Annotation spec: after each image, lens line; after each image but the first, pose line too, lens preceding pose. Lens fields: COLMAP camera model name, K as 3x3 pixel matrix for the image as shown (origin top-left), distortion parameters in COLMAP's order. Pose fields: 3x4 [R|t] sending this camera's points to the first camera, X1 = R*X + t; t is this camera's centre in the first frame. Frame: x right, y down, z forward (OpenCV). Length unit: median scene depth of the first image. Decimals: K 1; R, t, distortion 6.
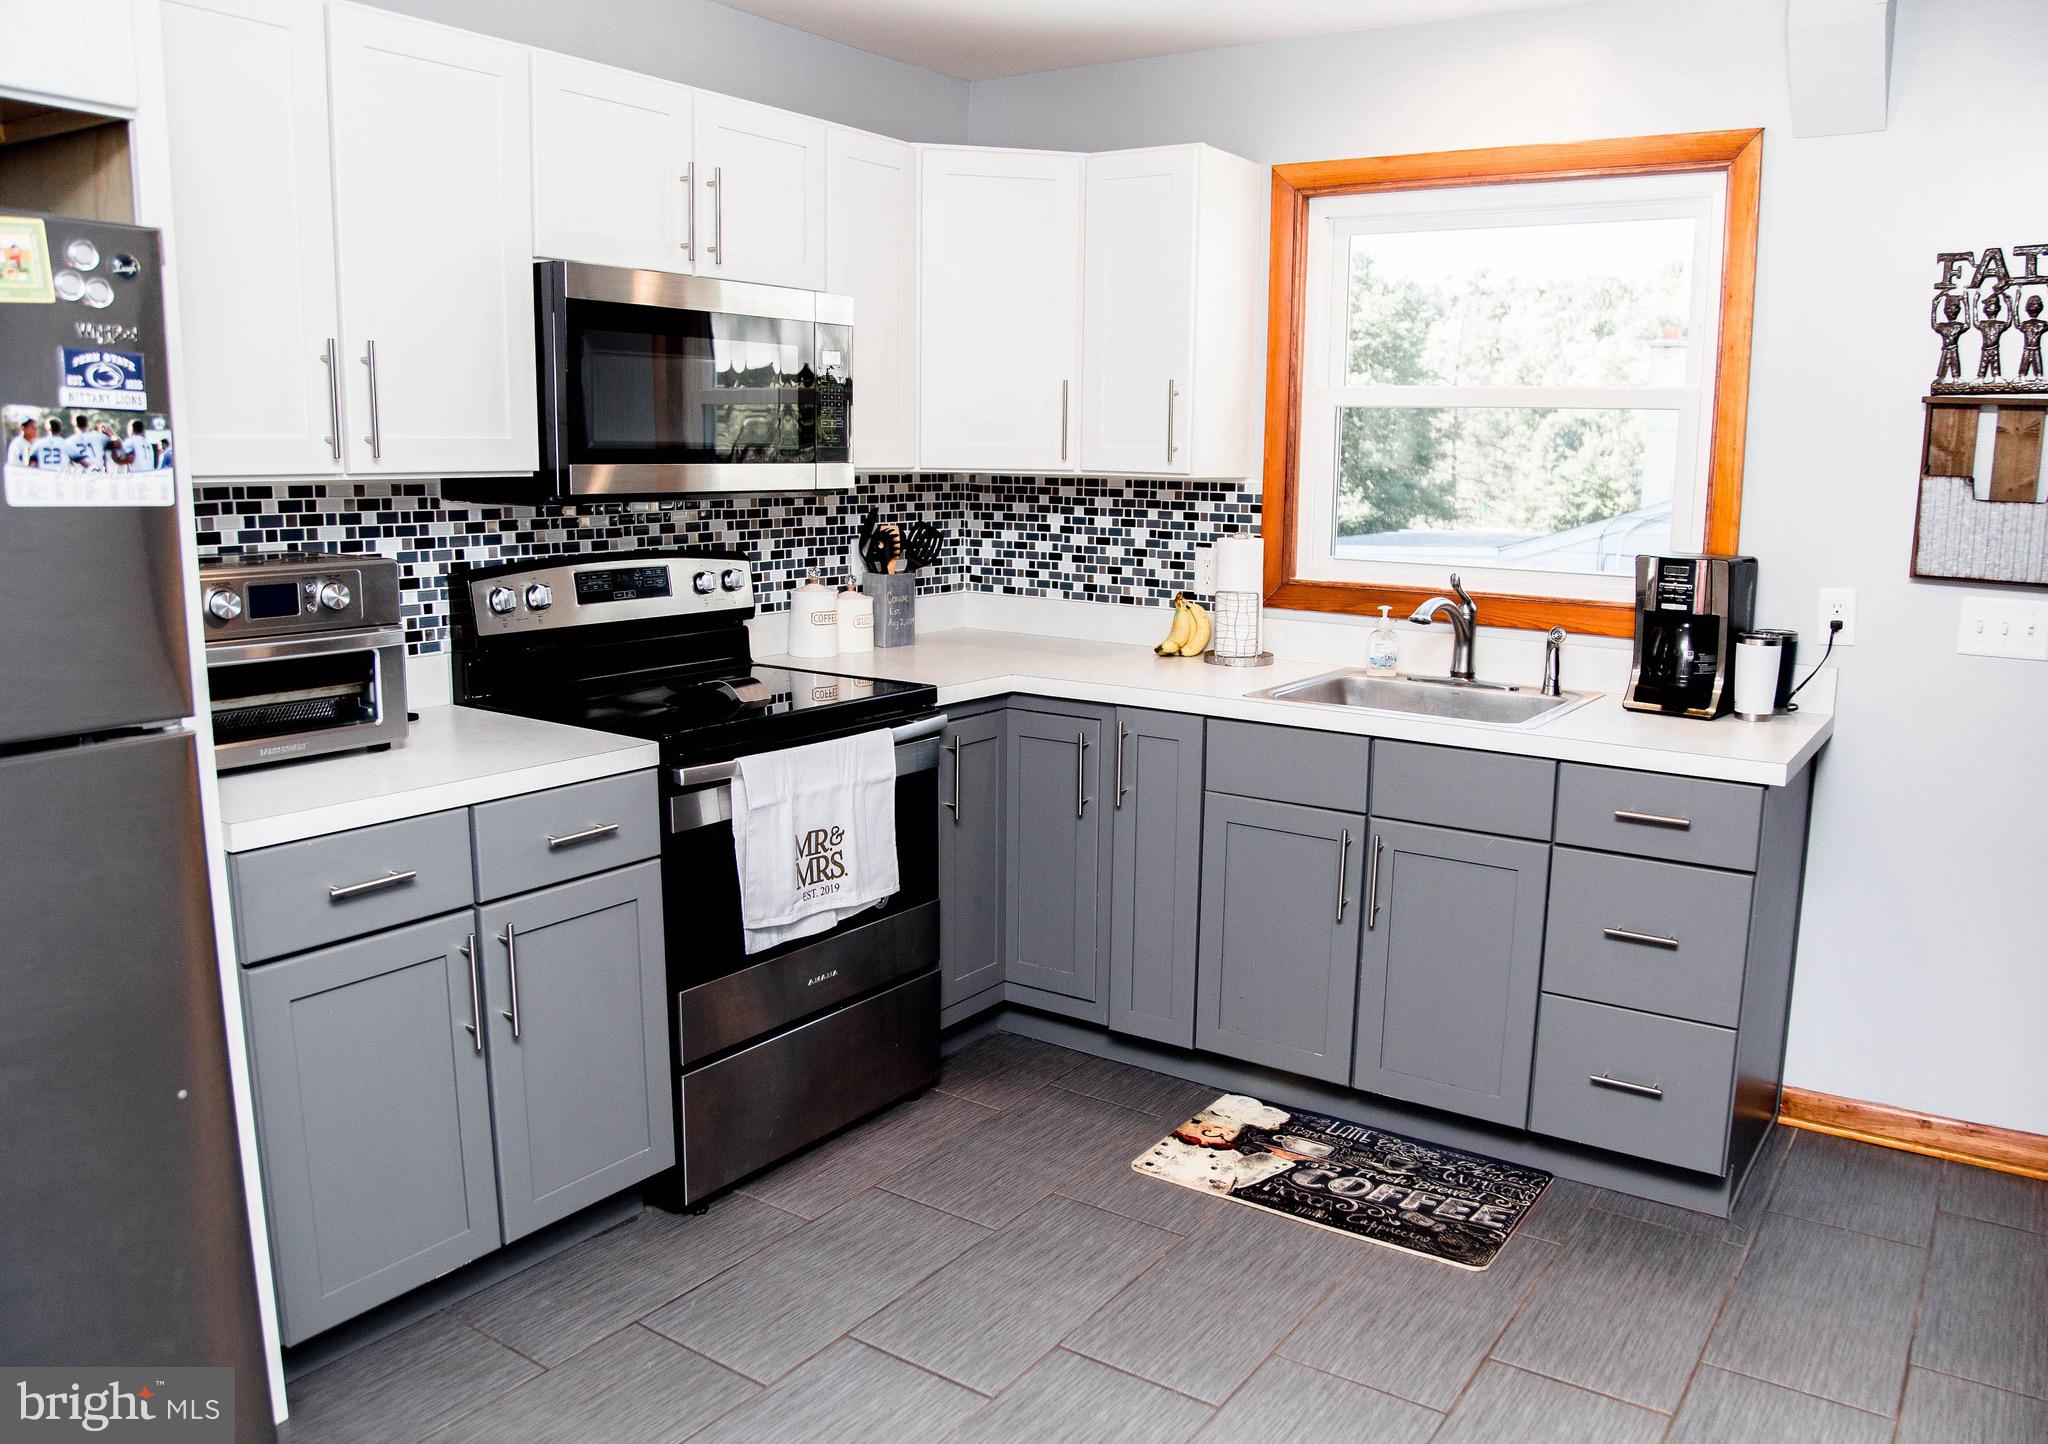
lens RADIAL K [[1541.3, 0, 1130.8], [0, 1541.3, 714.0], [0, 0, 1]] dist [-0.087872, 0.022052]
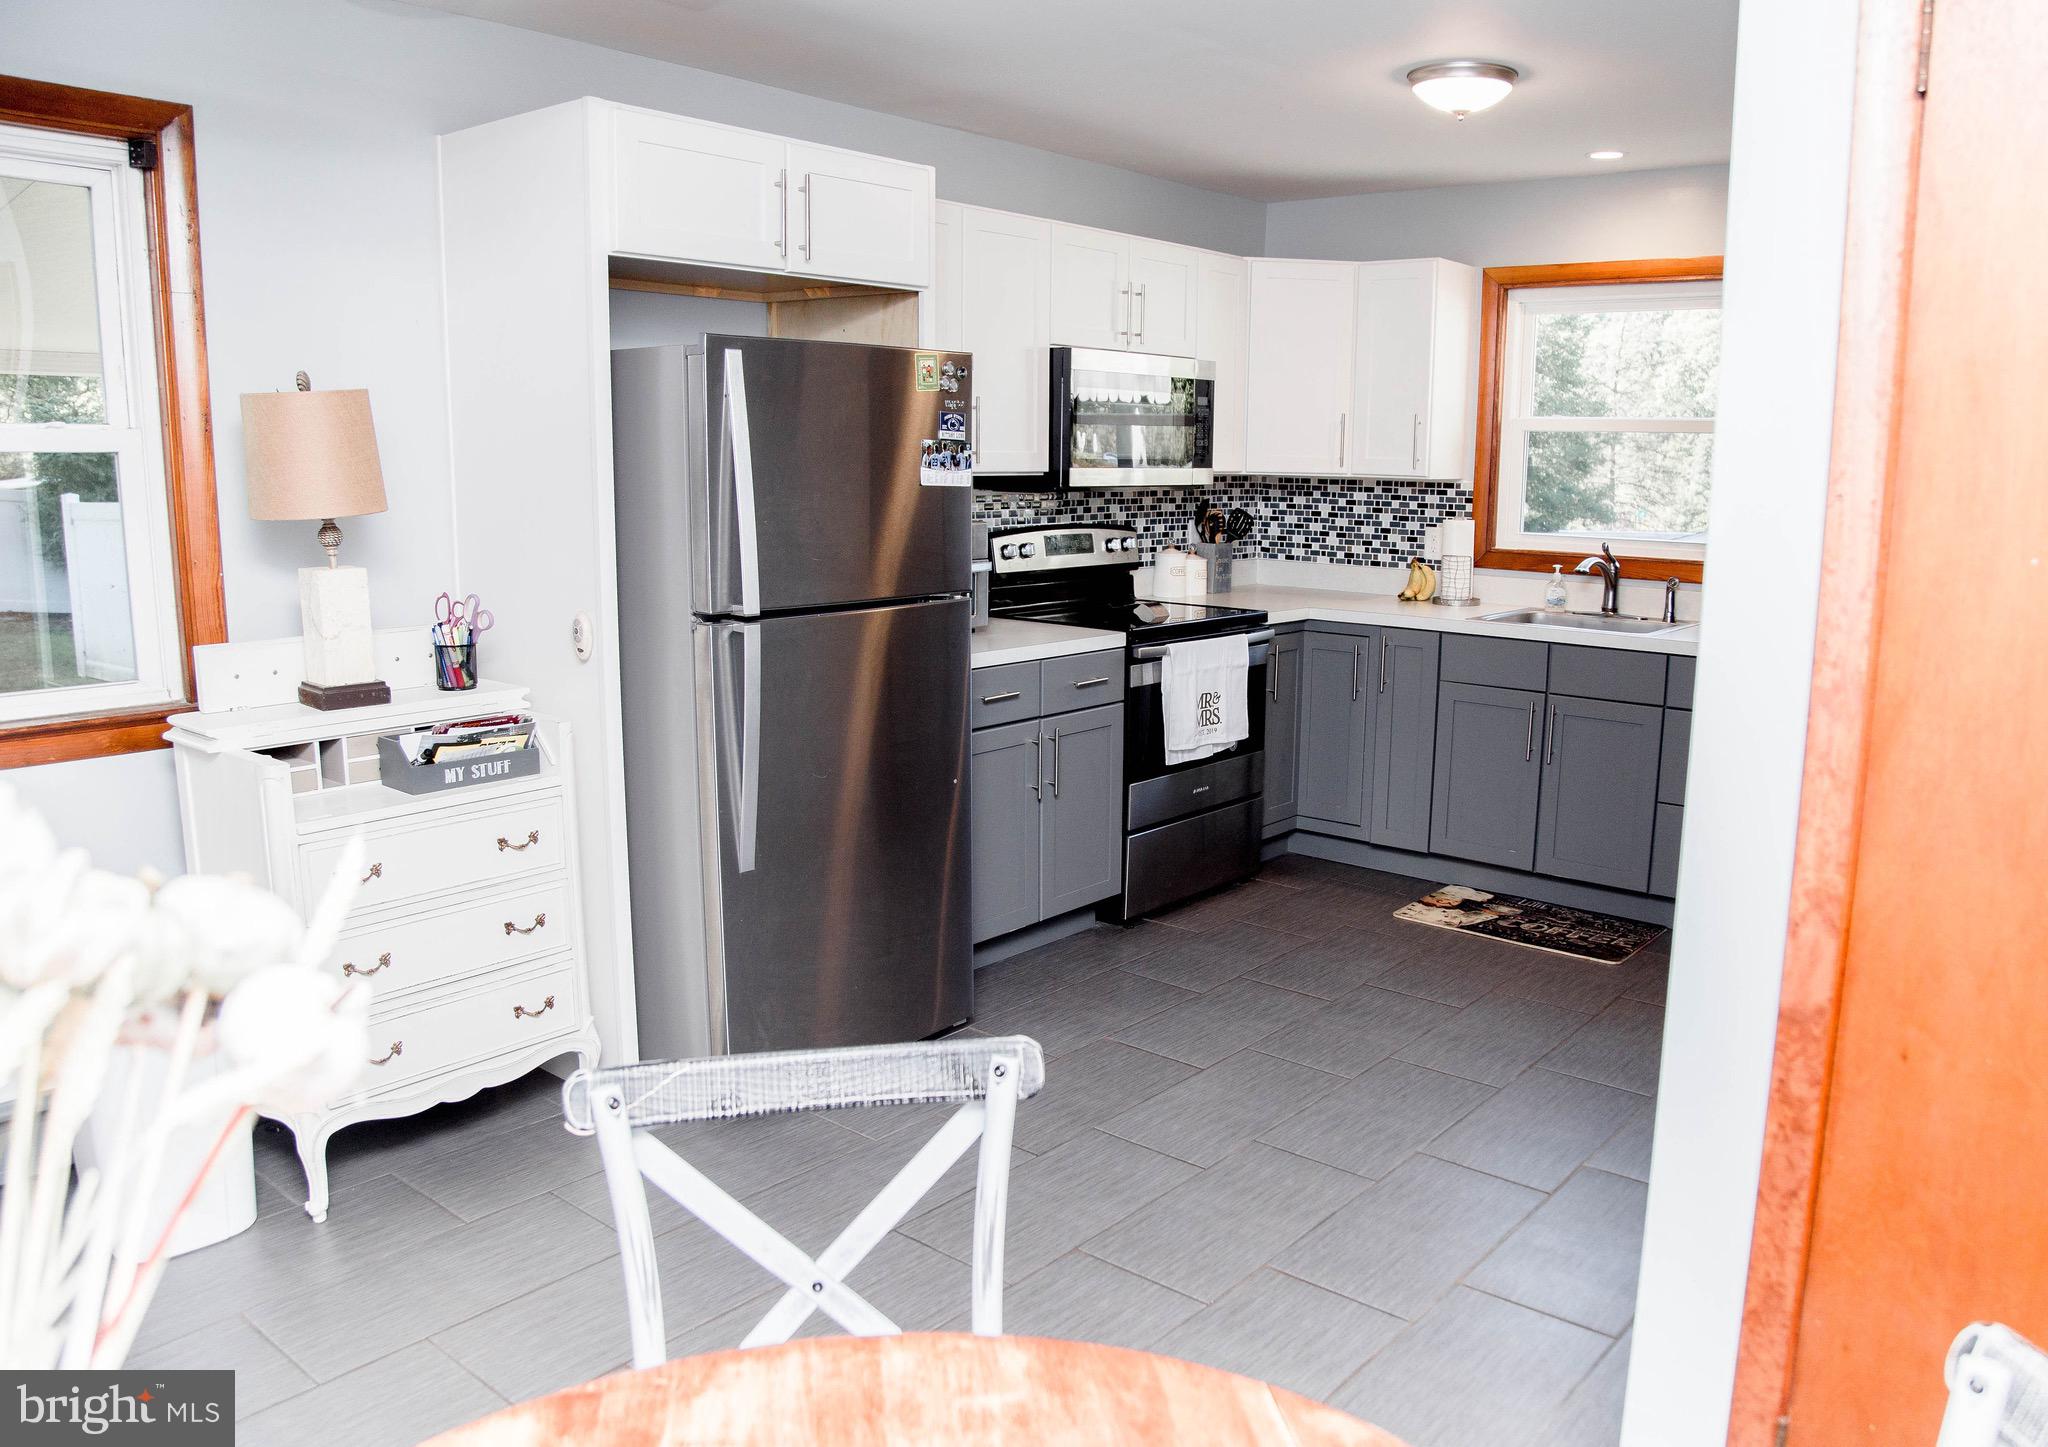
lens RADIAL K [[1541.3, 0, 1144.5], [0, 1541.3, 699.0], [0, 0, 1]] dist [-0.087872, 0.022052]
pose [[0.995994, 0.012430, -0.088550, -0.097873], [-0.013500, 0.999843, -0.011491, 0.079565], [0.088394, 0.012641, 0.996005, -0.497342]]
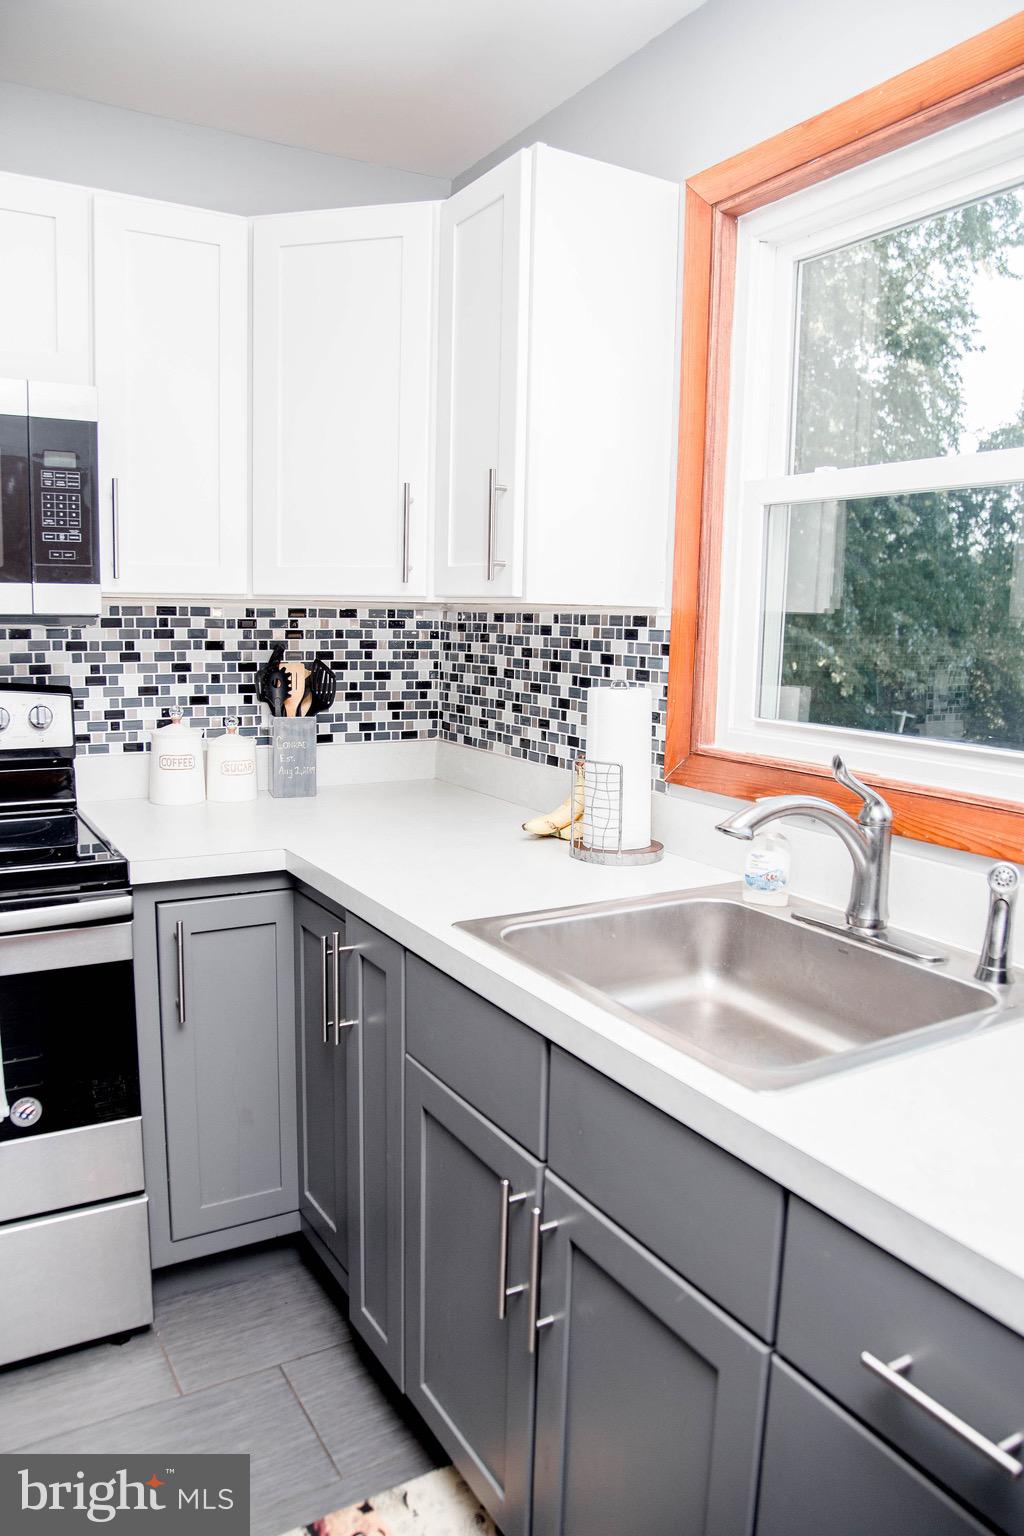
lens RADIAL K [[1076.5, 0, 545.4], [0, 1076.5, 773.9], [0, 0, 1]] dist [-0.092870, 0.042027]
pose [[0.899383, 0.065005, -0.432301, 0.265529], [-0.079487, 0.996716, -0.015492, -0.063445], [0.429874, 0.048295, 0.901596, 0.529991]]
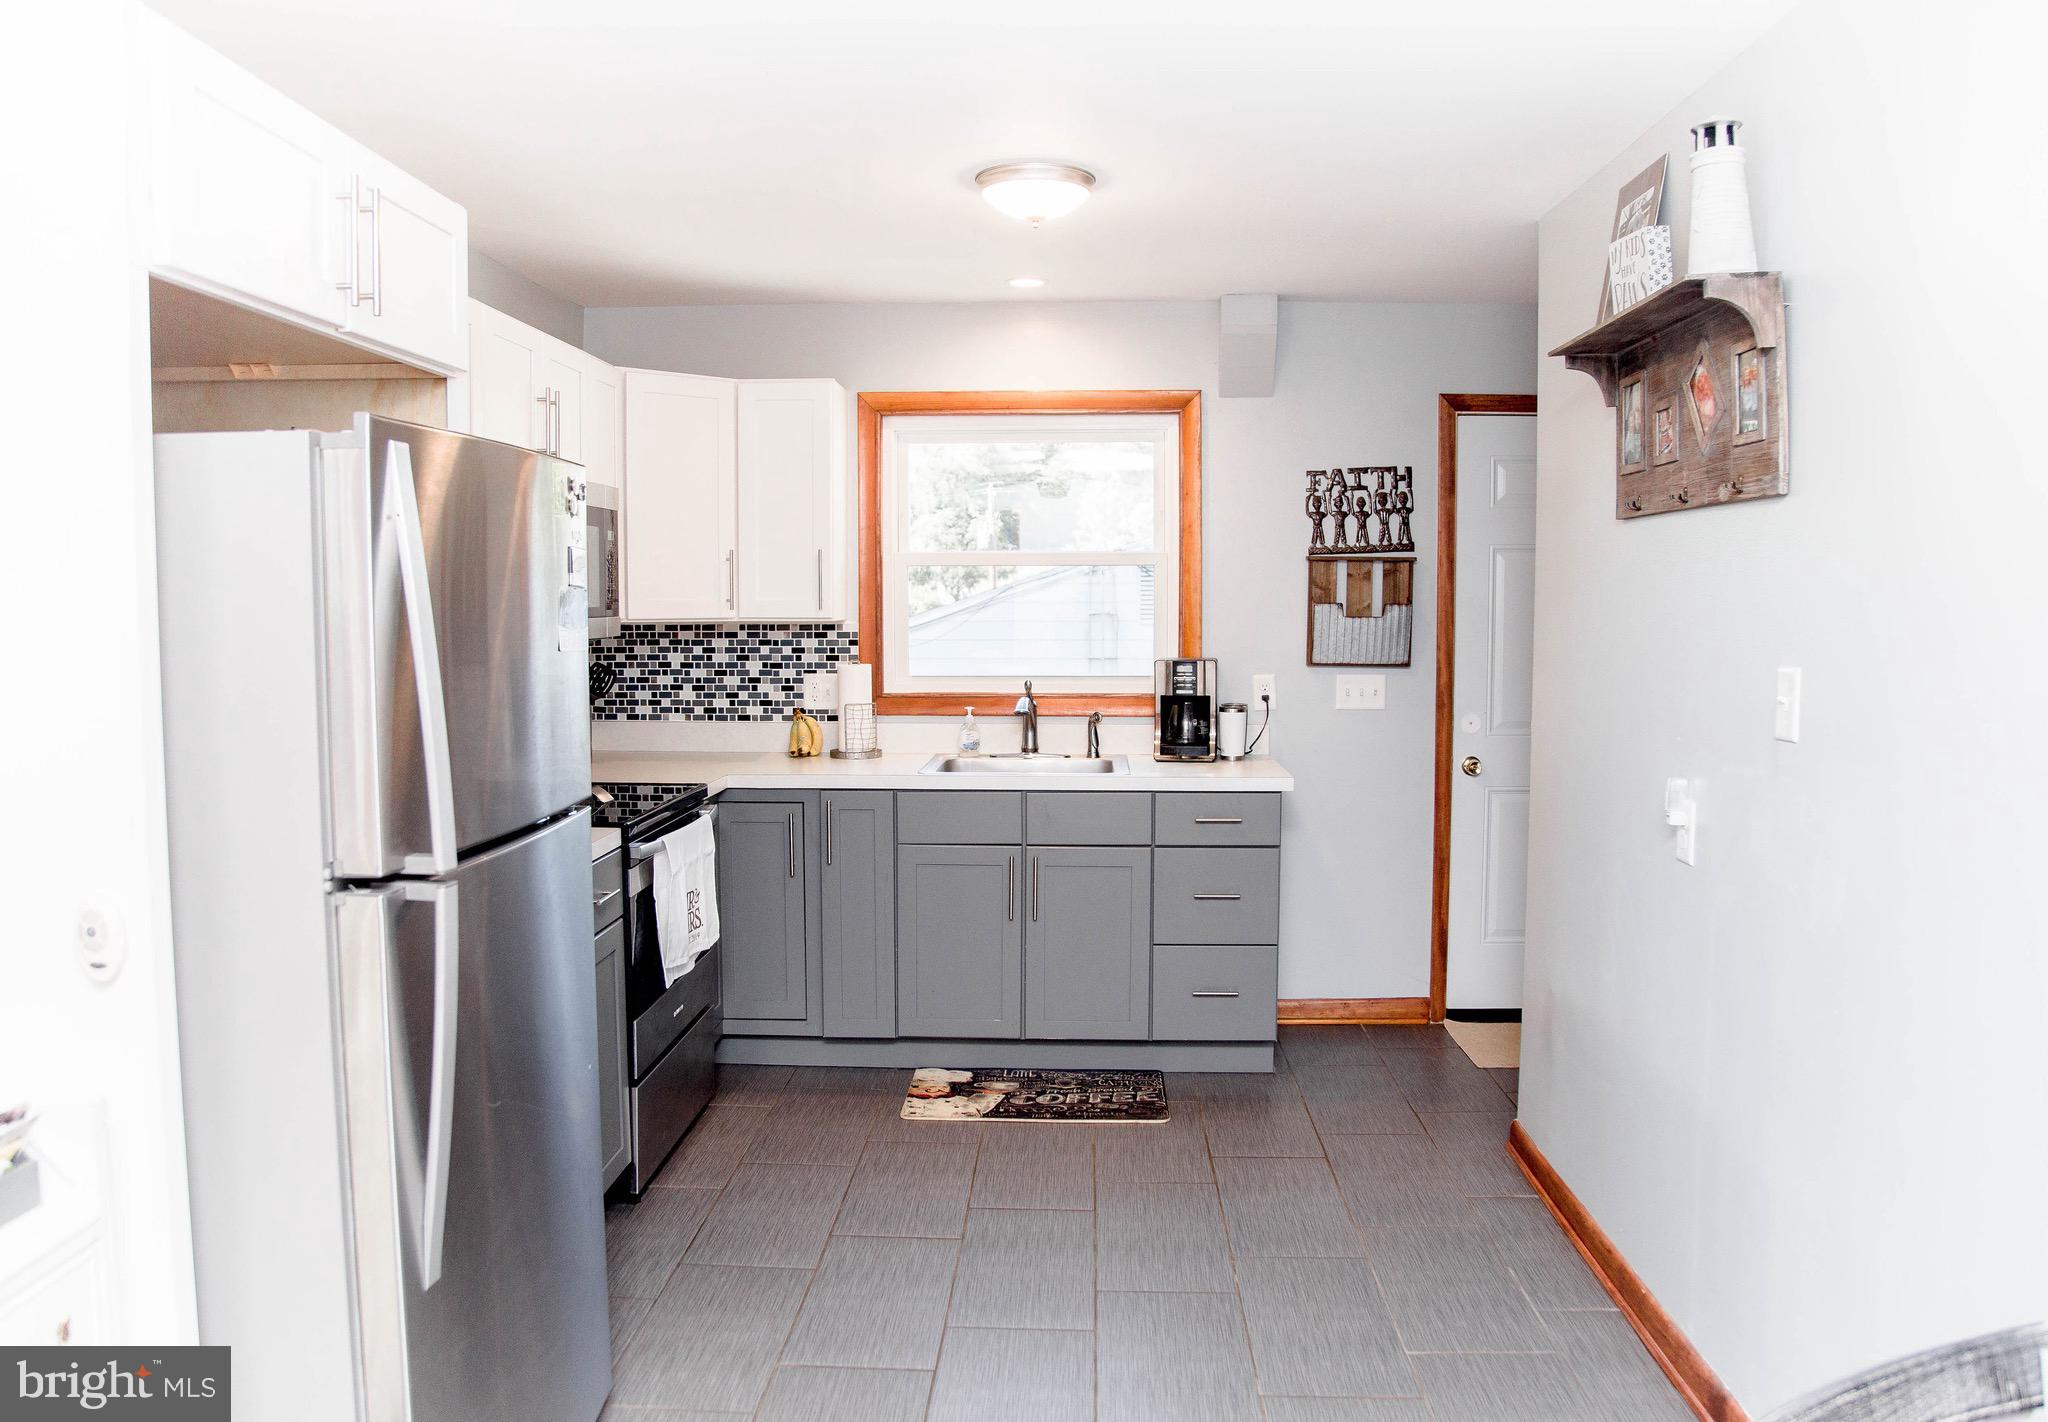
lens RADIAL K [[1519.4, 0, 1030.6], [0, 1519.4, 704.4], [0, 0, 1]] dist [-0.087977, 0.004154]
pose [[0.867818, -0.054795, 0.493852, -0.456494], [0.101206, 0.992558, -0.067715, 0.026300], [-0.486466, 0.108745, 0.866906, -0.224858]]
